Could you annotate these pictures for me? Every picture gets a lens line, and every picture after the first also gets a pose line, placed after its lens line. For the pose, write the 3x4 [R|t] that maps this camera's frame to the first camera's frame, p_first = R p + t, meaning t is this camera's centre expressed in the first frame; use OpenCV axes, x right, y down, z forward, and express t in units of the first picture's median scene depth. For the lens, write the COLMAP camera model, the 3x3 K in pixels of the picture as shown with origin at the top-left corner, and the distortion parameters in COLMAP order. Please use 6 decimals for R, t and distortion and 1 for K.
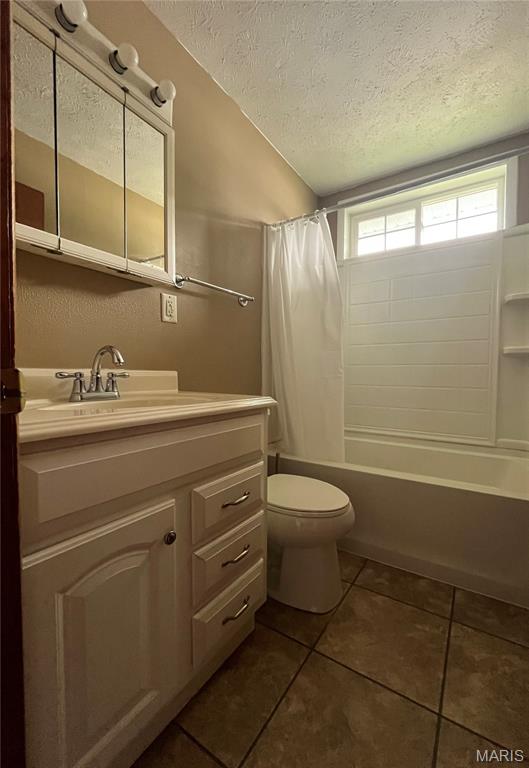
lens RADIAL K [[316.1, 0, 288.5], [0, 316.1, 384.6], [0, 0, 1]] dist [0.000950, -0.000067]
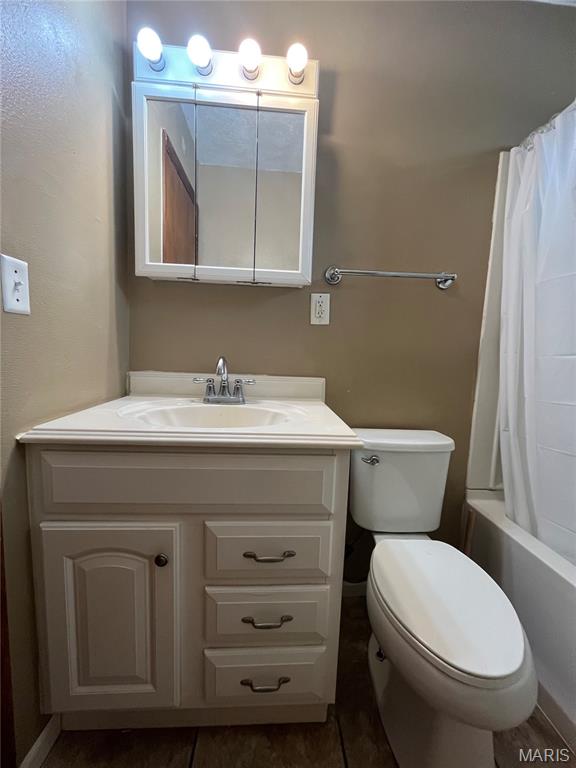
lens RADIAL K [[311.7, 0, 289.8], [0, 311.7, 385.0], [0, 0, 1]] dist [-0.002483, -0.000557]
pose [[0.573179, 0.099890, -0.813319, 0.460836], [-0.062593, 0.994979, 0.078090, -0.126099], [0.817036, 0.006149, 0.576554, 0.591440]]
